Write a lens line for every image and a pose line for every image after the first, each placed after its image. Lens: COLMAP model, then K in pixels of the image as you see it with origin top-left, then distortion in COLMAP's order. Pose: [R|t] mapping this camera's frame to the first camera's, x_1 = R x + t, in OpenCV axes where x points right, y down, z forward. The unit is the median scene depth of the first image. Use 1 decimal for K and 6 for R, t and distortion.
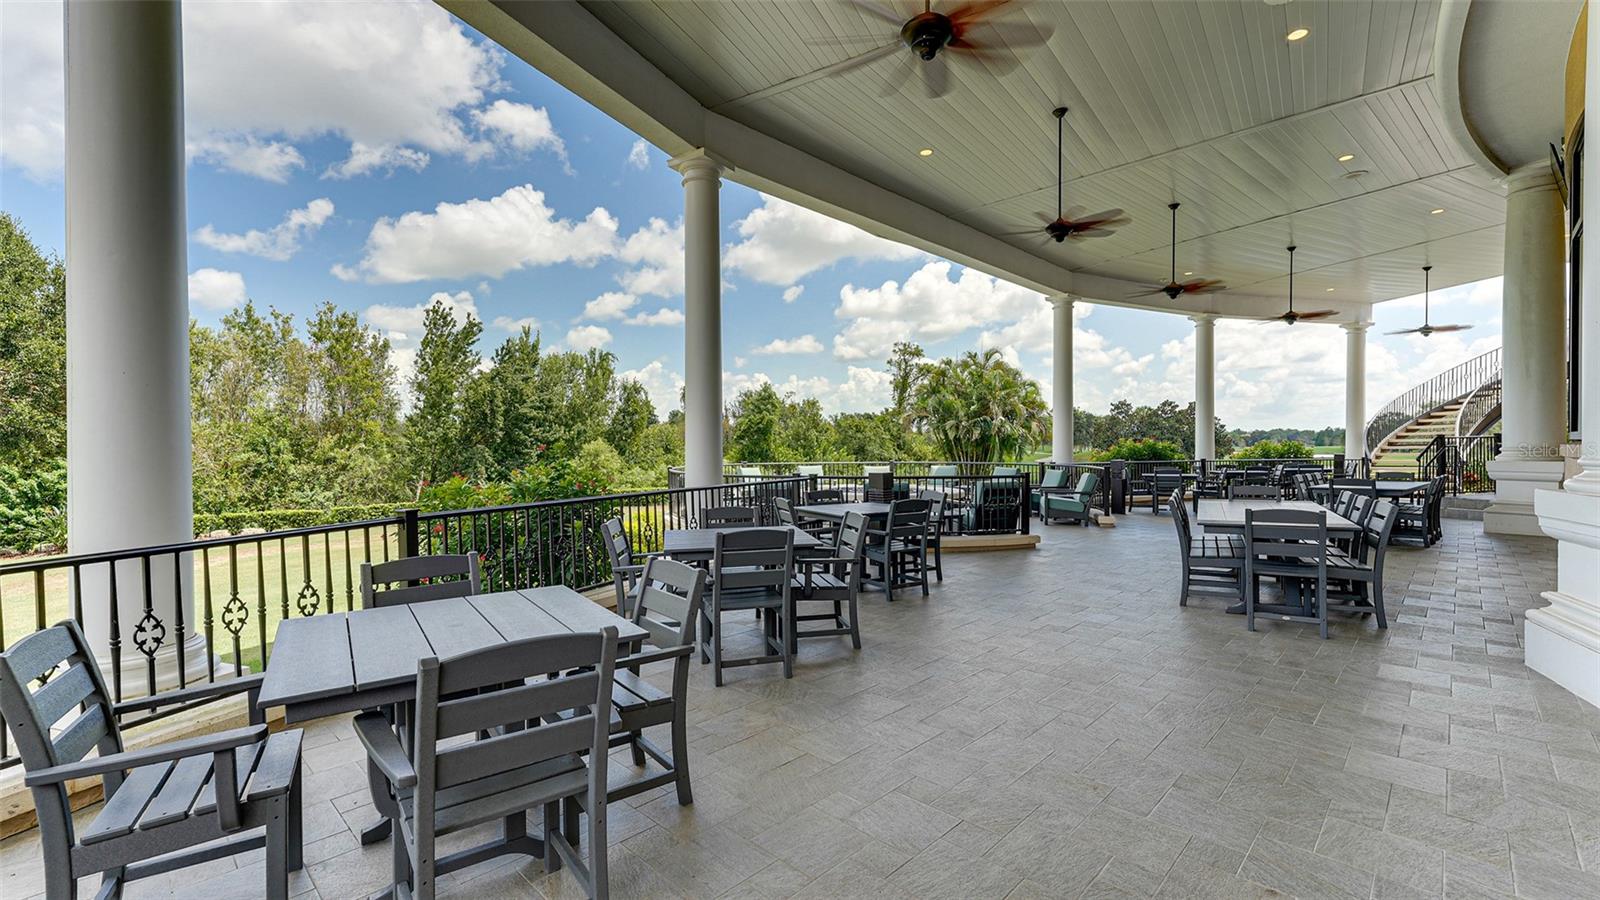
lens RADIAL K [[897.8, 0, 800.0], [0, 897.8, 450.0], [0, 0, 1]] dist [0.002183, -0.000063]
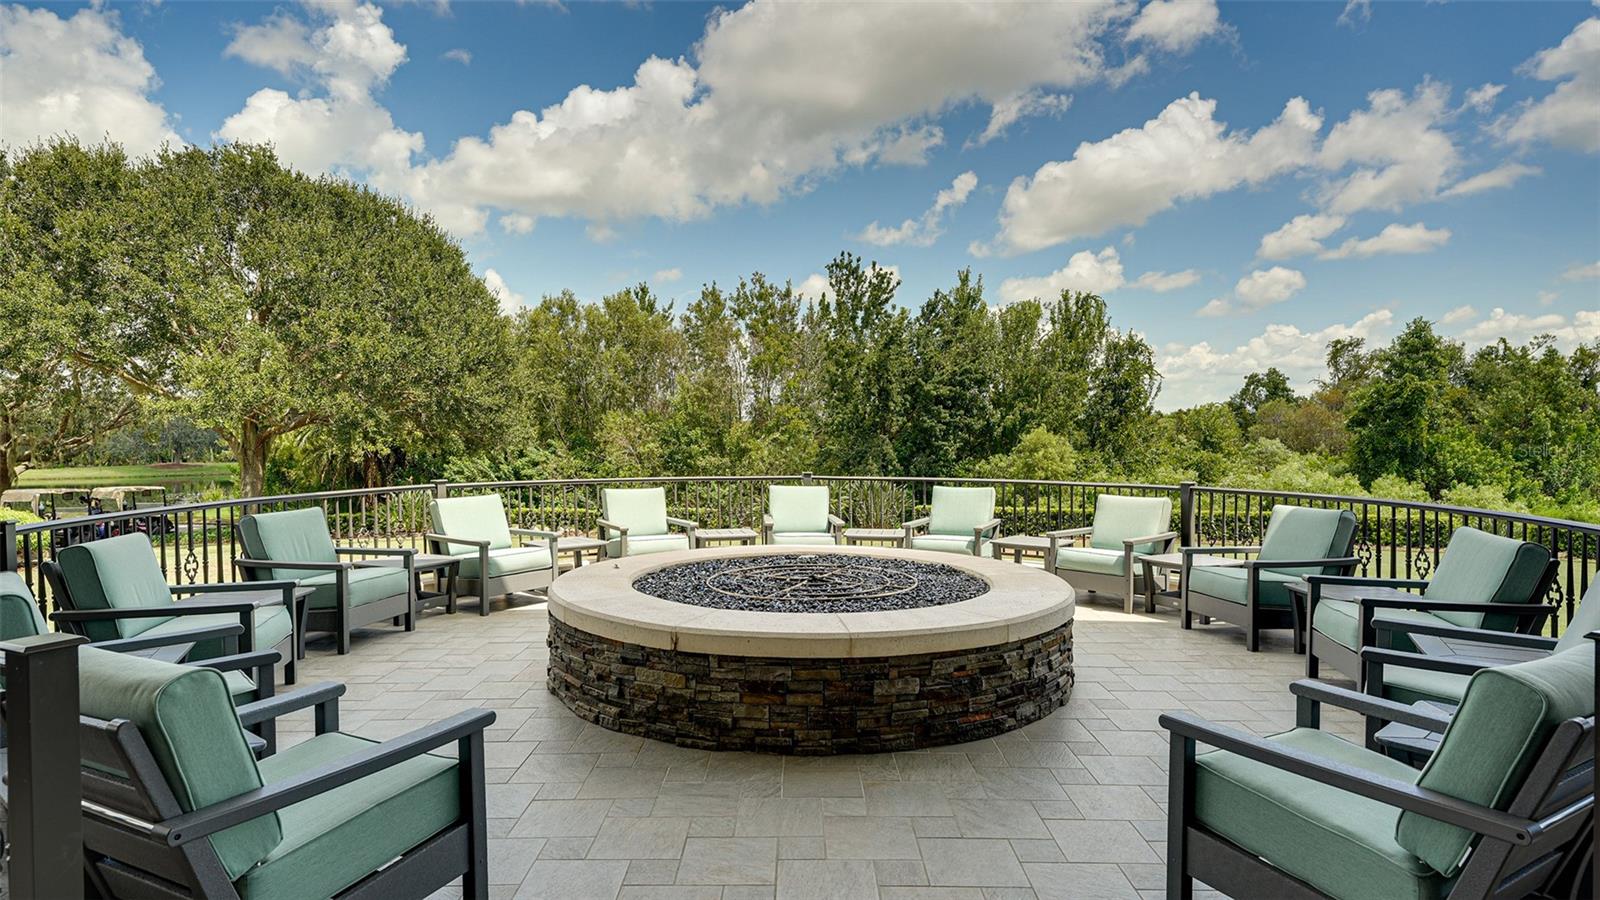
lens RADIAL K [[897.8, 0, 800.0], [0, 897.8, 450.0], [0, 0, 1]] dist [0.002183, -0.000063]
pose [[0.624066, 0.015836, -0.781211, 0.102840], [-0.003728, 0.999844, 0.017290, -0.004085], [0.781363, -0.007878, 0.624027, 0.267232]]
